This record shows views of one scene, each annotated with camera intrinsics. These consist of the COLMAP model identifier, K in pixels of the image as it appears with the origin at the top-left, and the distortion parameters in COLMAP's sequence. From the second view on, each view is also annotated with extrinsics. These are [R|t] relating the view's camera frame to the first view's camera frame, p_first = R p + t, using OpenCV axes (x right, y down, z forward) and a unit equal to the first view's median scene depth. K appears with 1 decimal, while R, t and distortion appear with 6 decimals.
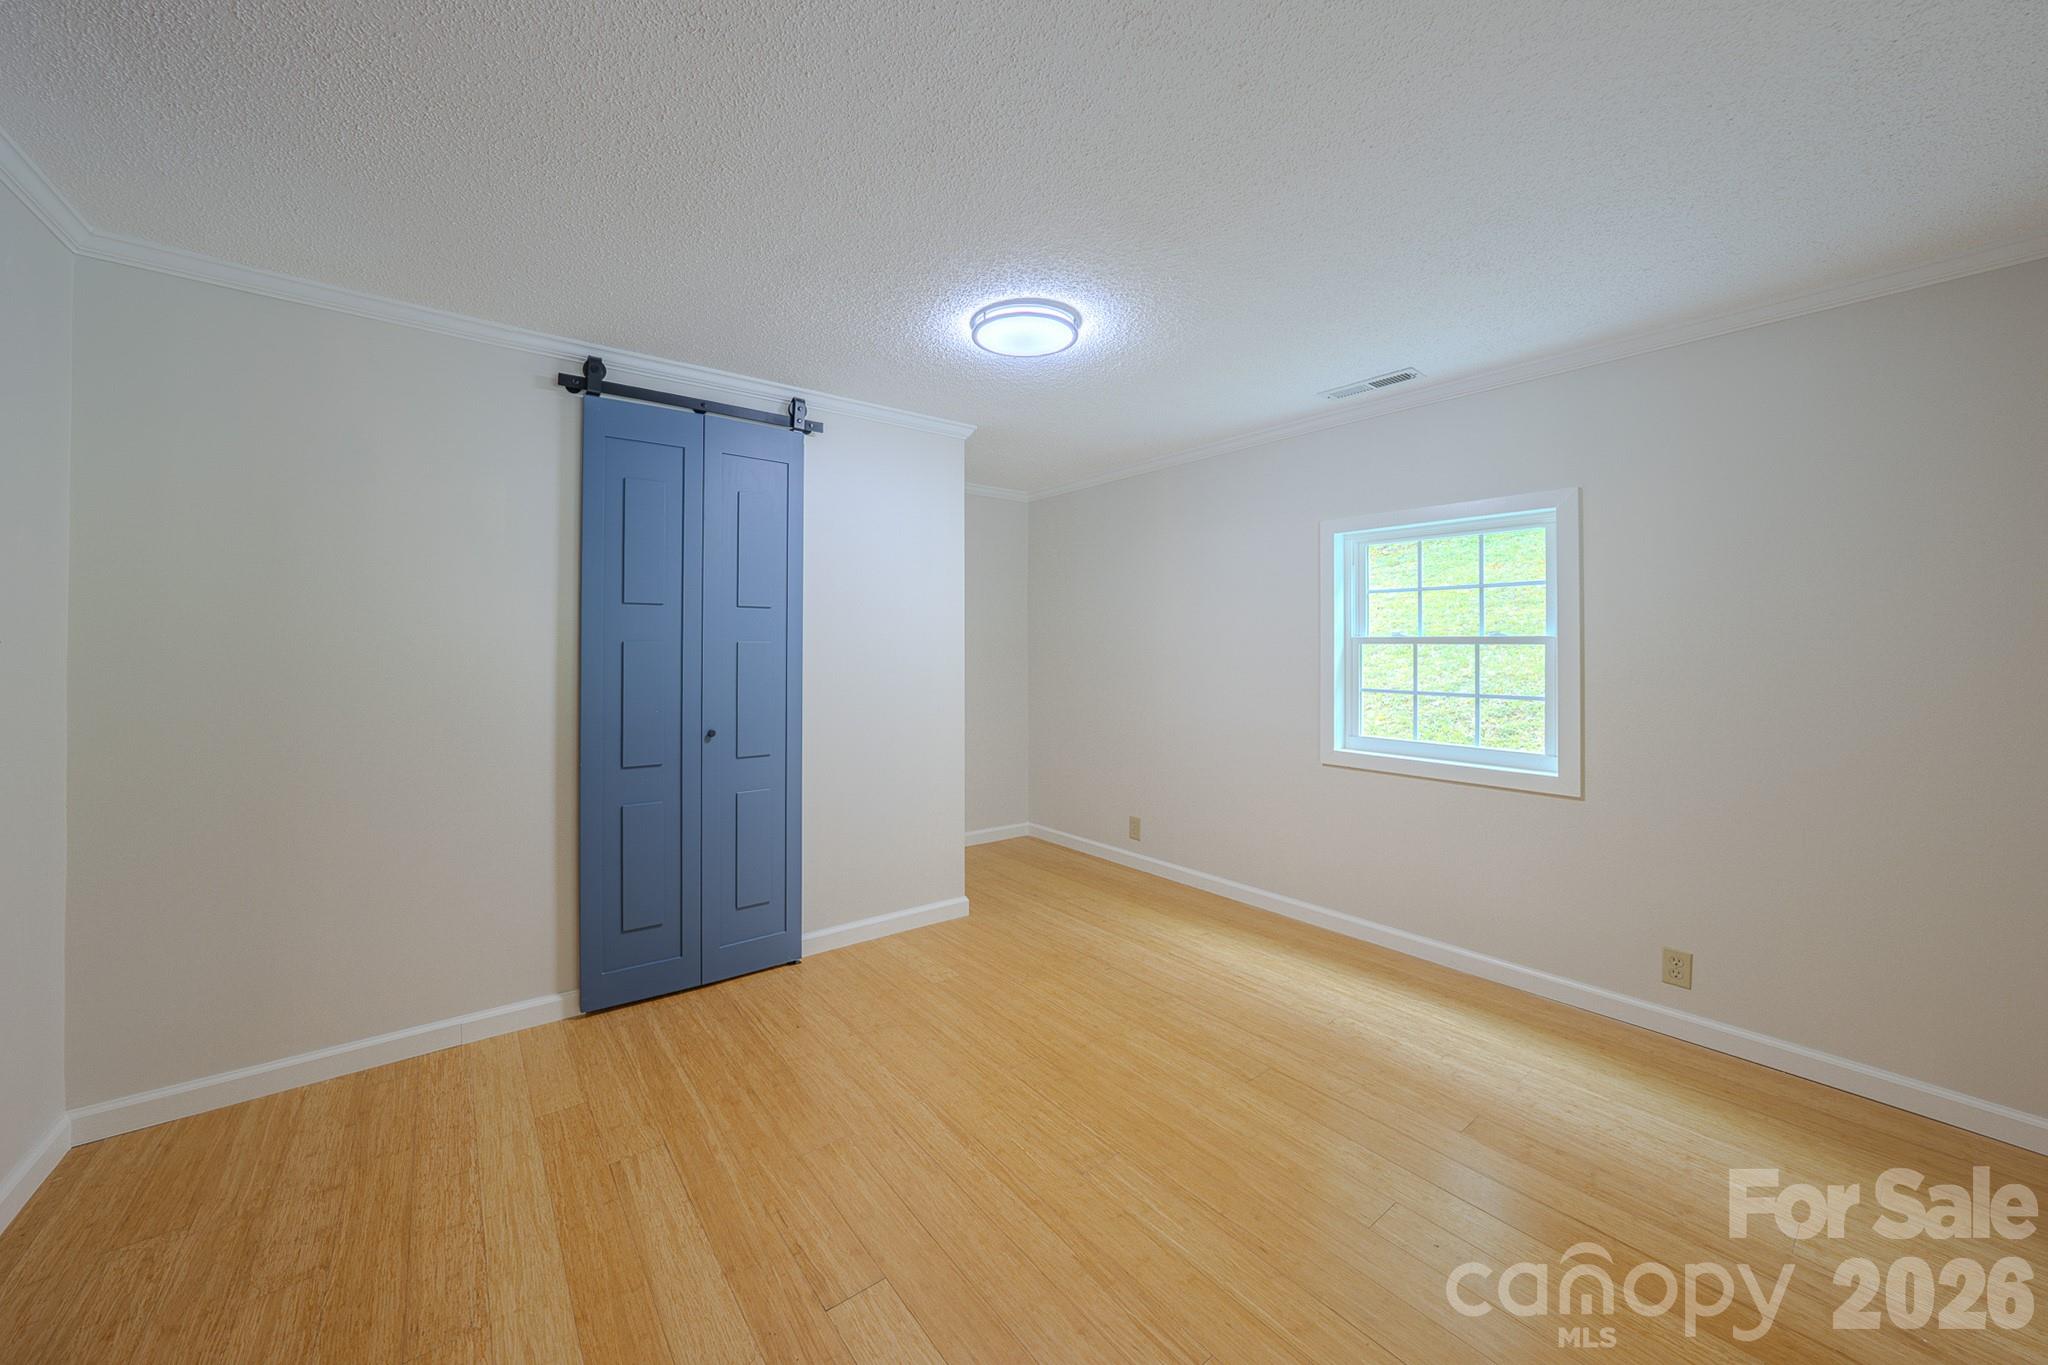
lens RADIAL K [[649.6, 0, 1020.5], [0, 649.6, 664.9], [0, 0, 1]] dist [-0.017348, 0.000020]
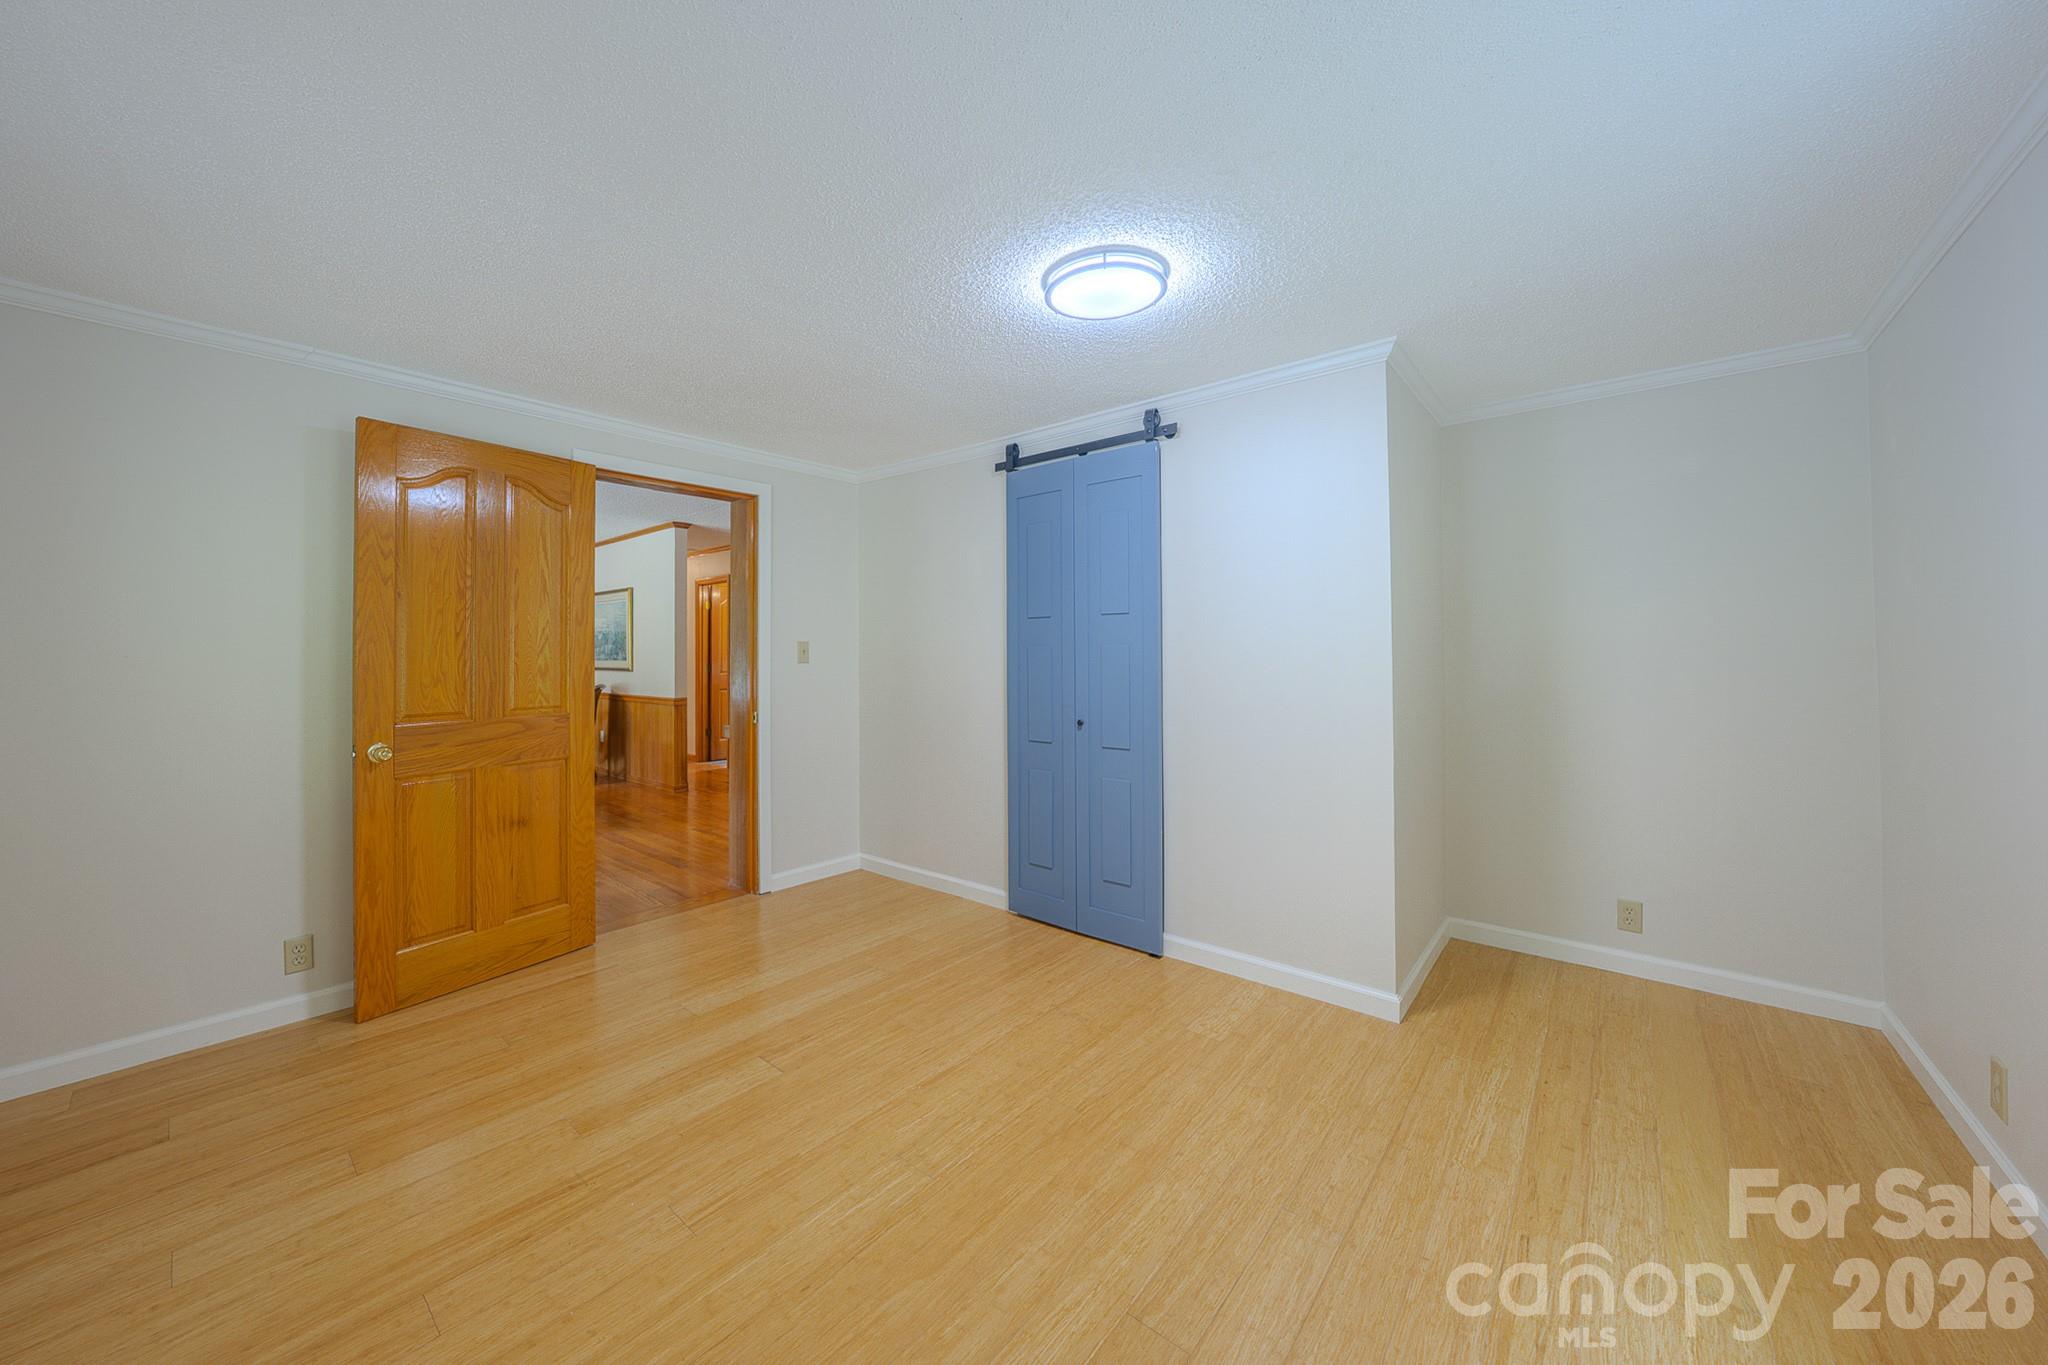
lens RADIAL K [[728.8, 0, 1038.9], [0, 728.8, 675.9], [0, 0, 1]] dist [-0.022267, 0.000264]
pose [[0.287915, 0.027997, -0.957247, 0.818568], [-0.020718, 0.999521, 0.023002, -0.011746], [0.957432, 0.013209, 0.288357, 0.564545]]
